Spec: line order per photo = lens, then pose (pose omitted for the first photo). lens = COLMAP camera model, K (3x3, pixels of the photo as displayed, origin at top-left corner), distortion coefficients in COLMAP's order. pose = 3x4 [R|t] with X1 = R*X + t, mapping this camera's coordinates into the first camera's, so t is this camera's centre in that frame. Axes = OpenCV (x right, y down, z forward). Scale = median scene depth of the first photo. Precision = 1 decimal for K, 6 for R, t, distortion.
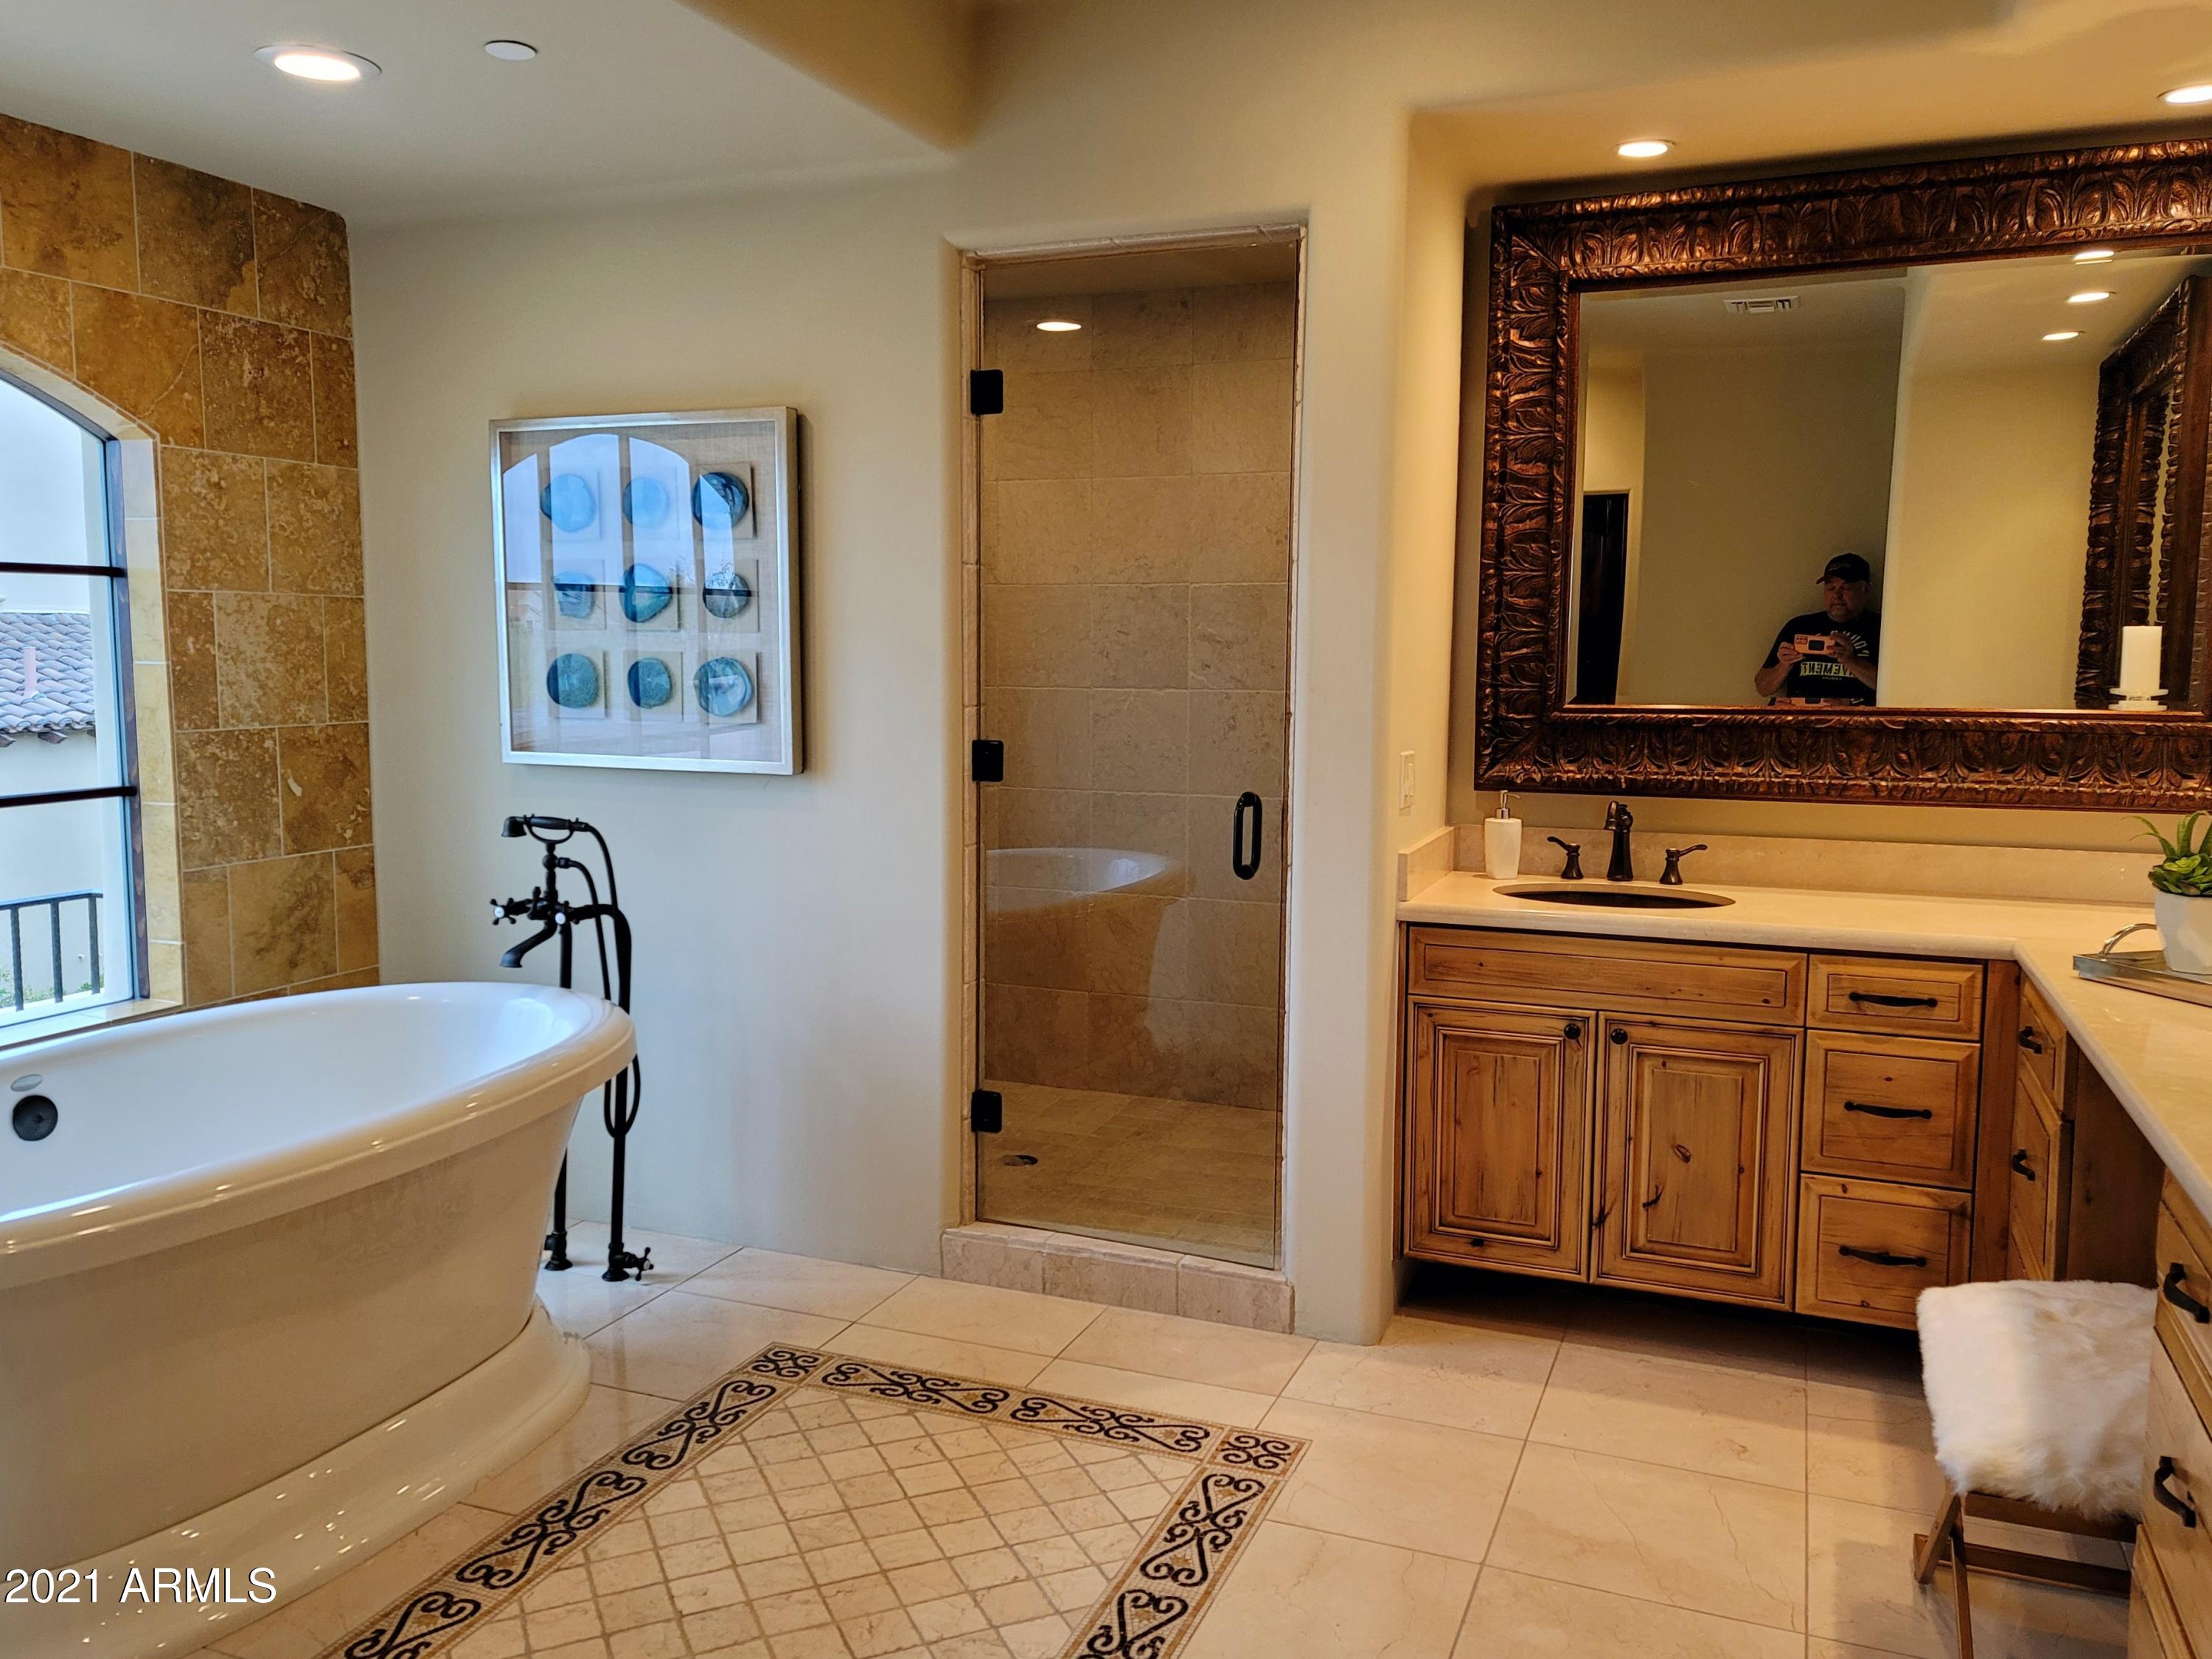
lens RADIAL K [[1776.6, 0, 1106.0], [0, 1776.6, 829.5], [0, 0, 1]] dist [0.054011, 0.005116]
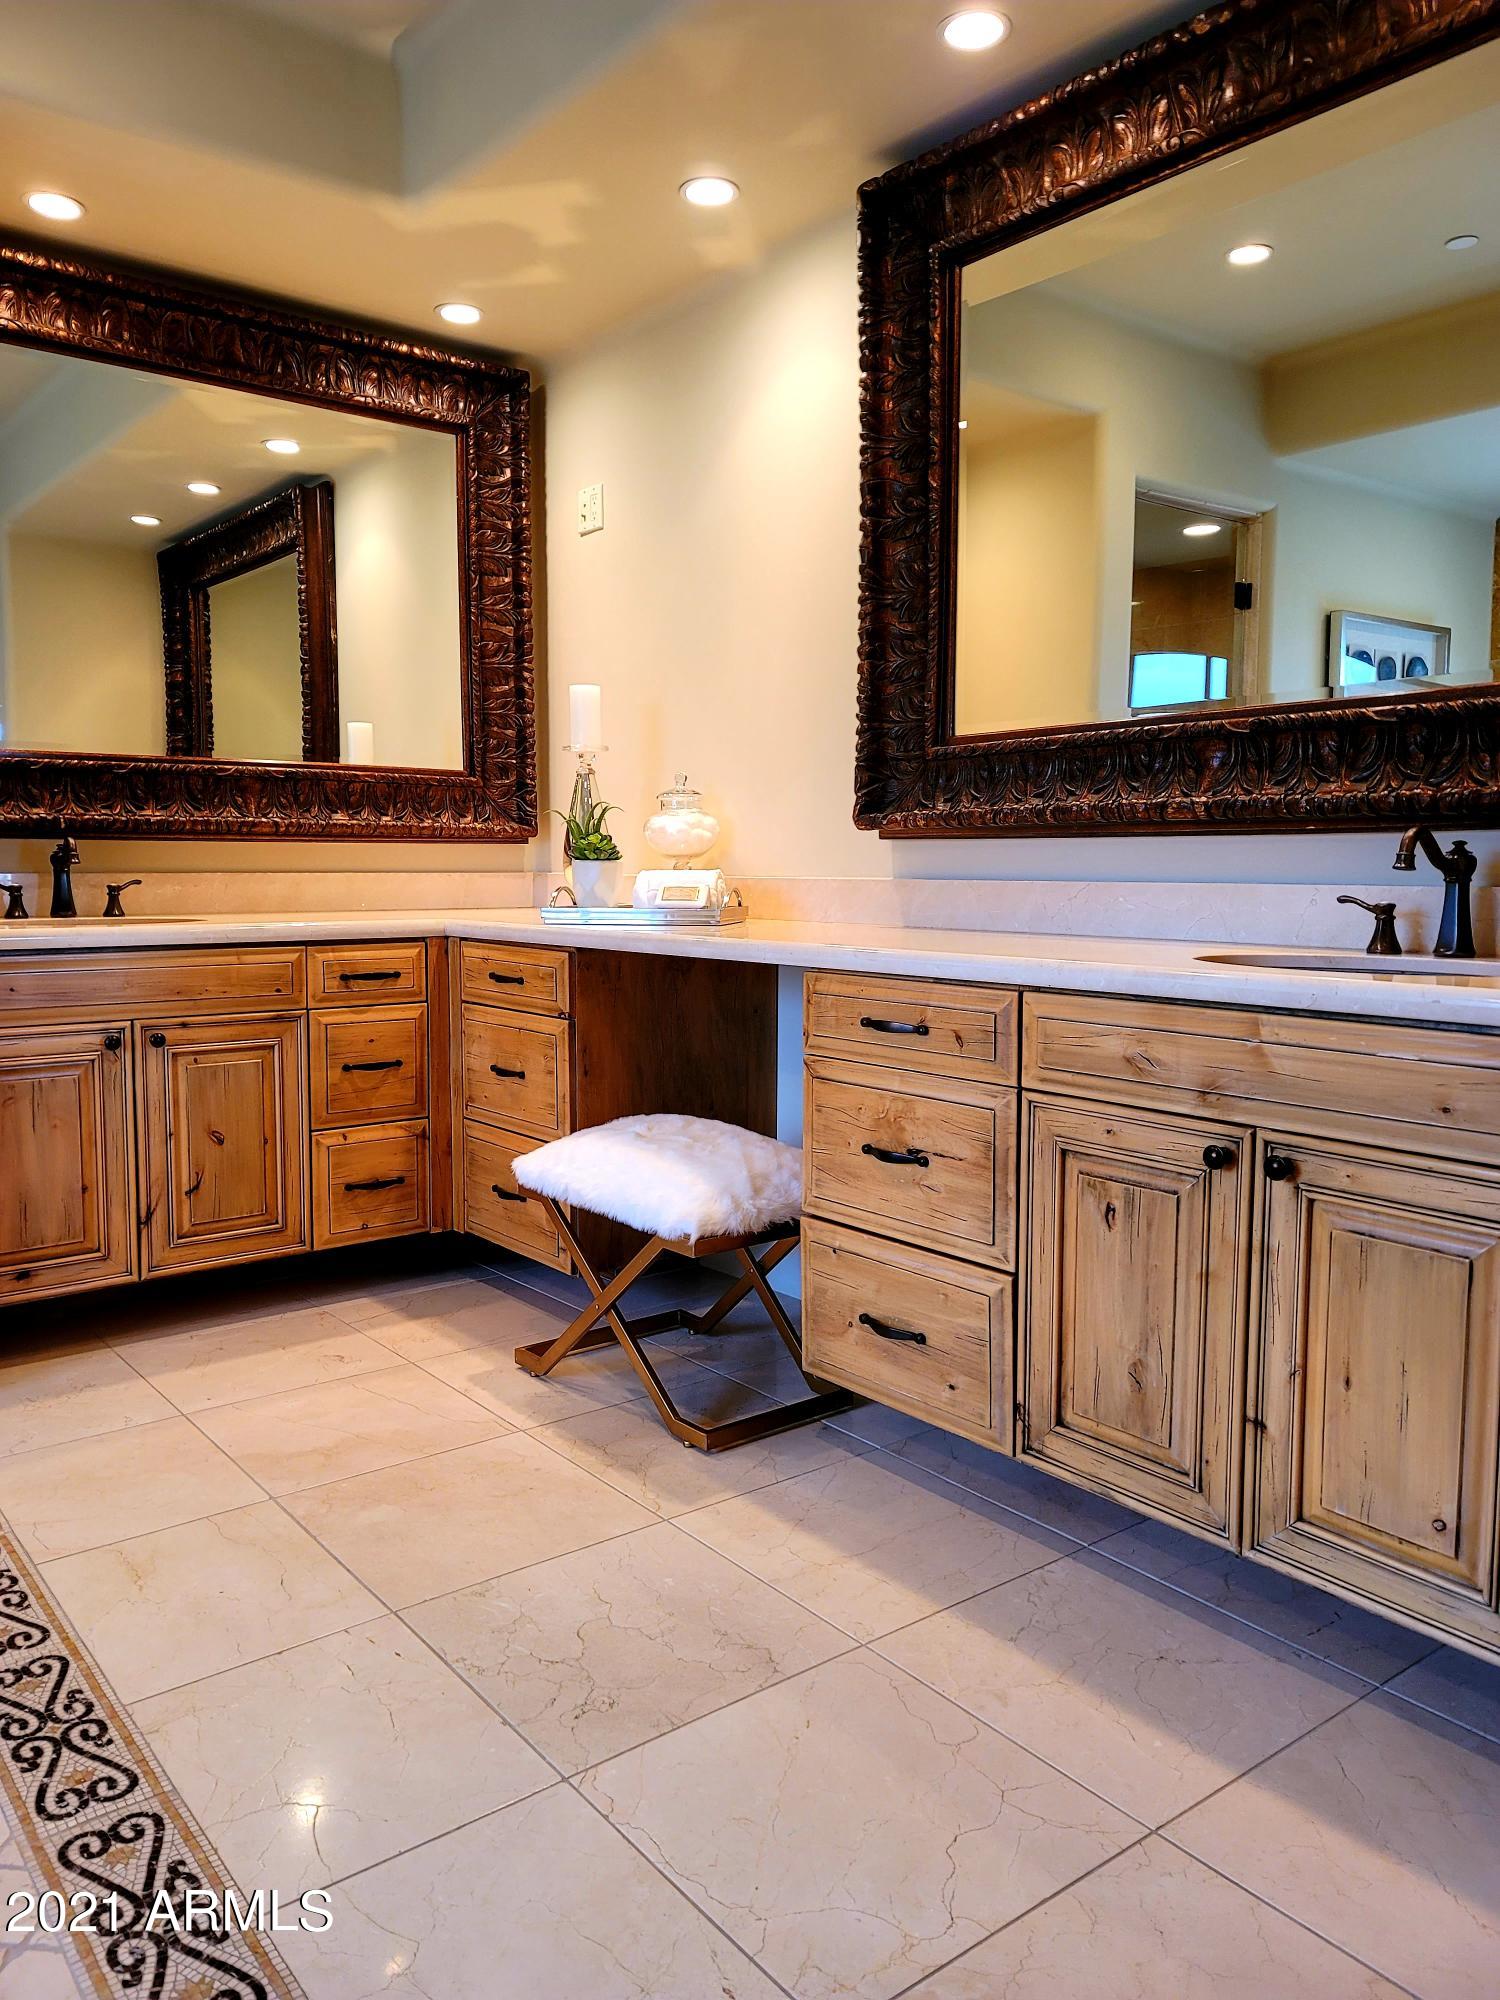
lens RADIAL K [[1453.0, 0, 750.0], [0, 1453.0, 1000.0], [0, 0, 1]] dist [0.061173, -0.052018]
pose [[0.499066, -0.088242, 0.862060, -0.293468], [0.096583, 0.994268, 0.045861, 0.086308], [-0.861165, 0.060373, 0.504728, 0.249979]]
